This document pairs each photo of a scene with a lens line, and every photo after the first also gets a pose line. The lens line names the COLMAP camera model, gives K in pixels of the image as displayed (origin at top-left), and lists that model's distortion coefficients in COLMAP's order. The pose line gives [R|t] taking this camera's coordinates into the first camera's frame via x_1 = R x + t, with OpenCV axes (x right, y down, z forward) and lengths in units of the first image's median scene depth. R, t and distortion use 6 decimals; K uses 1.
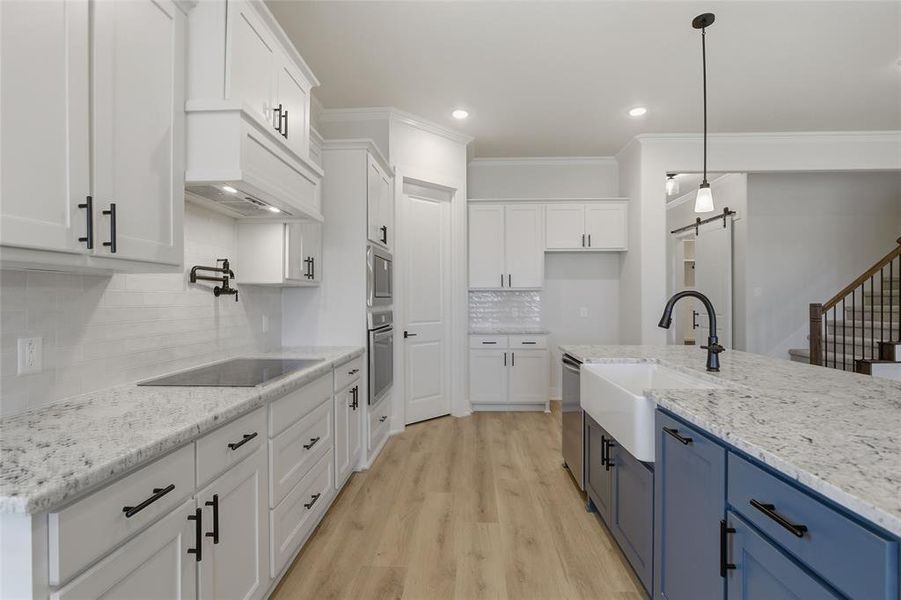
lens RADIAL K [[418.8, 0, 444.0], [0, 418.8, 302.7], [0, 0, 1]] dist [-0.016242, -0.001047]
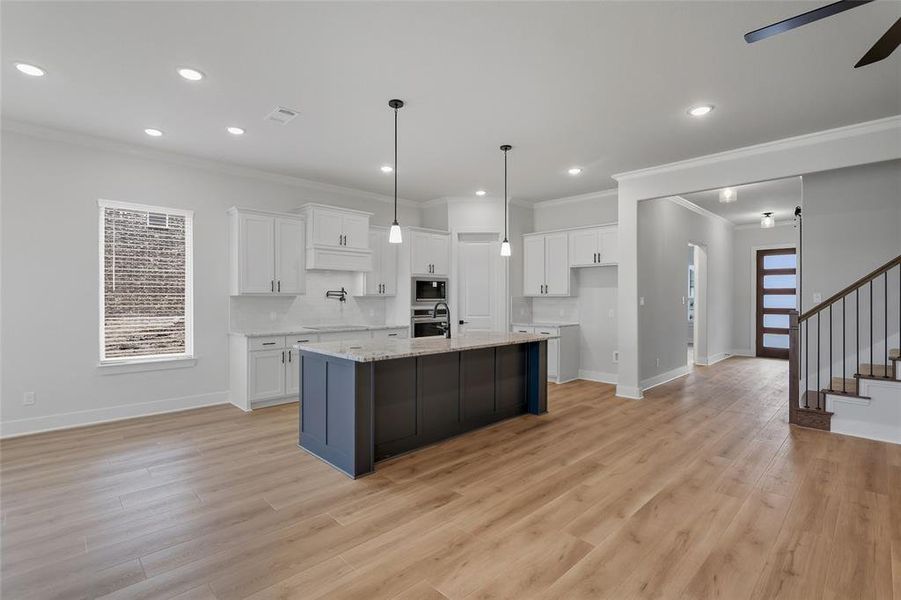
lens RADIAL K [[418.8, 0, 450.5], [0, 418.8, 297.9], [0, 0, 1]] dist [-0.016242, -0.001047]
pose [[0.738552, 0.005274, -0.674175, 1.264482], [-0.008827, 0.999959, -0.001848, -0.026366], [0.674138, 0.007316, 0.738569, -0.371694]]
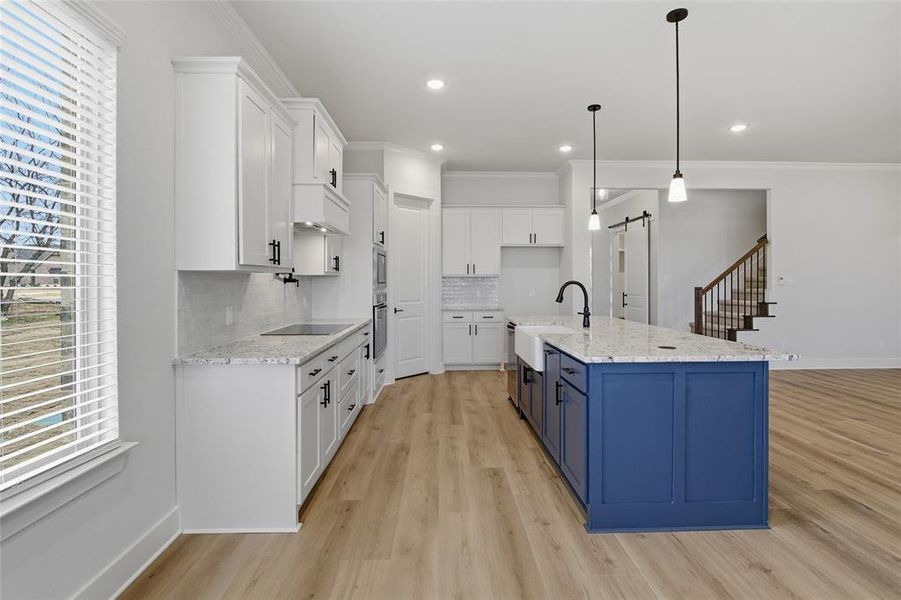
lens RADIAL K [[438.4, 0, 449.0], [0, 438.4, 280.0], [0, 0, 1]] dist [-0.010622, 0.000038]
pose [[0.996225, 0.001455, 0.086800, -0.050324], [-0.000554, 0.999946, -0.010400, -0.007961], [-0.086811, 0.010313, 0.996171, -0.468923]]
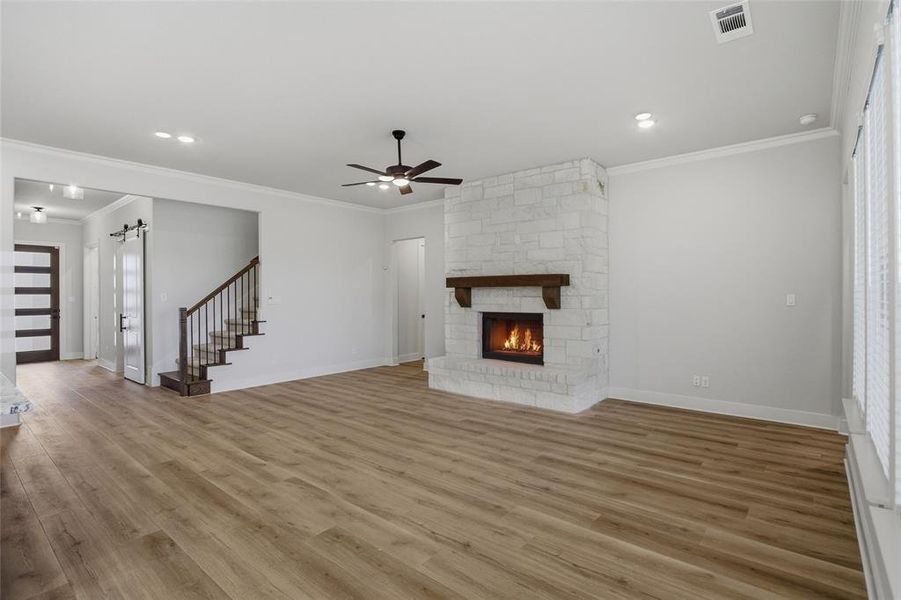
lens RADIAL K [[438.4, 0, 461.9], [0, 438.4, 294.2], [0, 0, 1]] dist [-0.010622, 0.000038]
pose [[0.578930, 0.002173, 0.815374, 0.412908], [0.008836, 0.999921, -0.008939, -0.026065], [-0.815329, 0.012380, 0.578865, -0.592556]]
